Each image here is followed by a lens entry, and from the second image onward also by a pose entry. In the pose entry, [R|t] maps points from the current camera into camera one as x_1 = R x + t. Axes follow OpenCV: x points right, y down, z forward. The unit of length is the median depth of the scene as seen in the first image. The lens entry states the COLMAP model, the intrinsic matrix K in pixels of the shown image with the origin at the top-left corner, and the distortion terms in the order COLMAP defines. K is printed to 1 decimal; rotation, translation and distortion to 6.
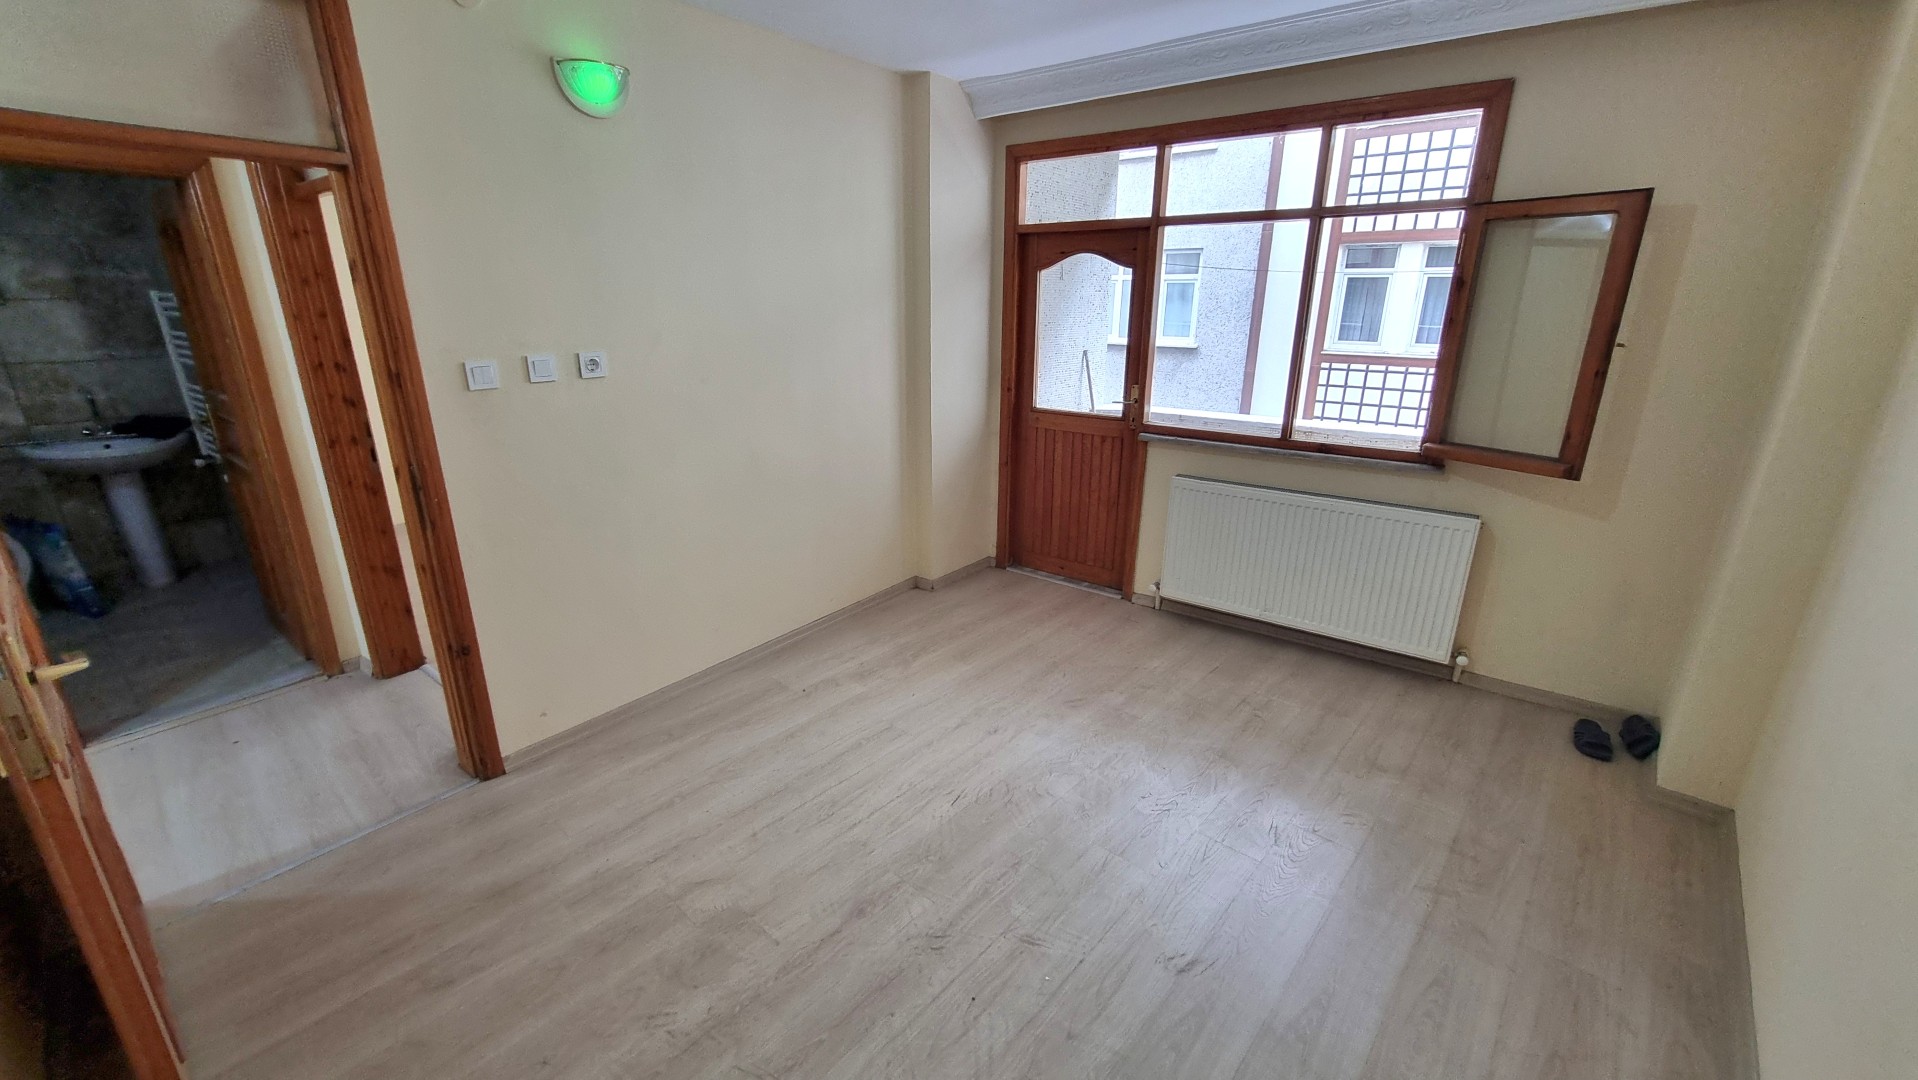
lens RADIAL K [[754.1, 0, 933.2], [0, 754.1, 533.9], [0, 0, 1]] dist [0.004069, -0.002704]
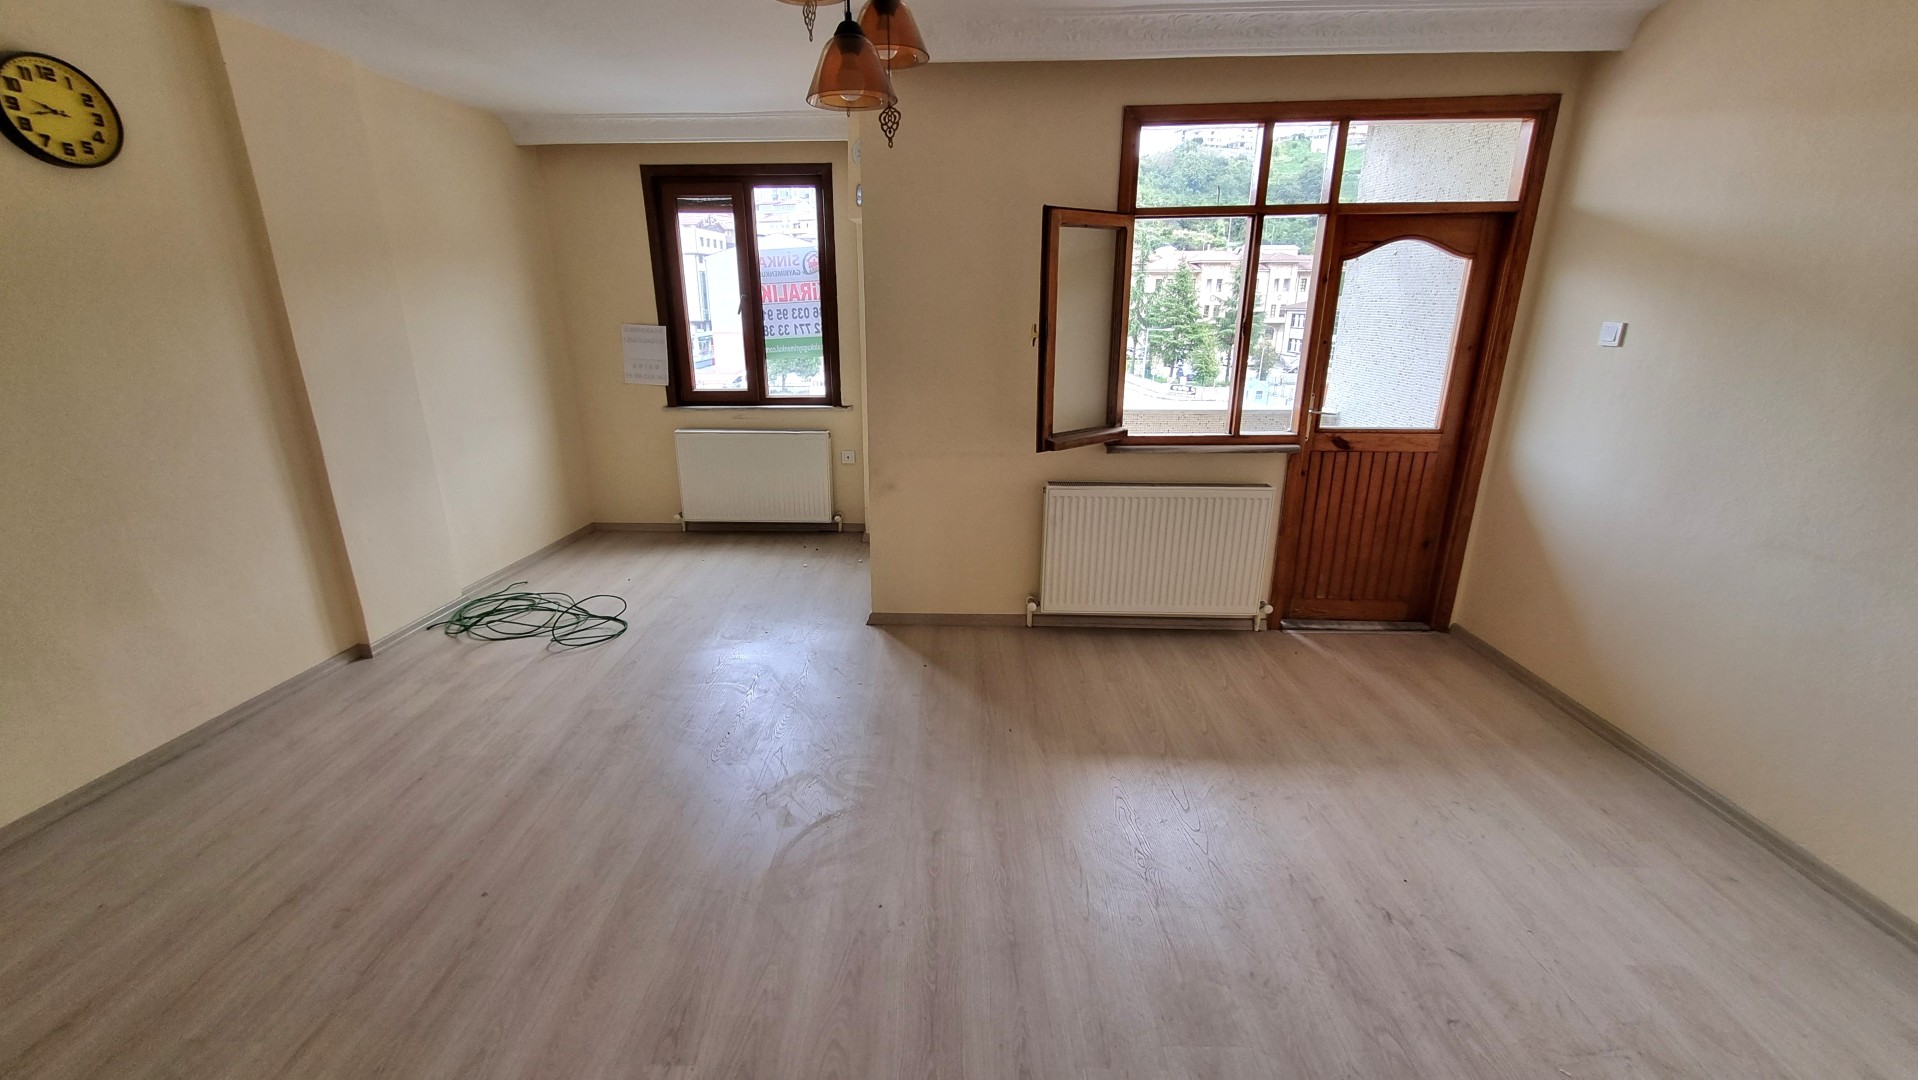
lens RADIAL K [[789.8, 0, 924.1], [0, 789.8, 546.5], [0, 0, 1]] dist [0.002335, -0.000063]
pose [[0.826365, -0.176384, 0.534798, -0.602581], [0.173914, 0.983193, 0.055540, -0.143179], [-0.535607, 0.047112, 0.843152, 0.444828]]
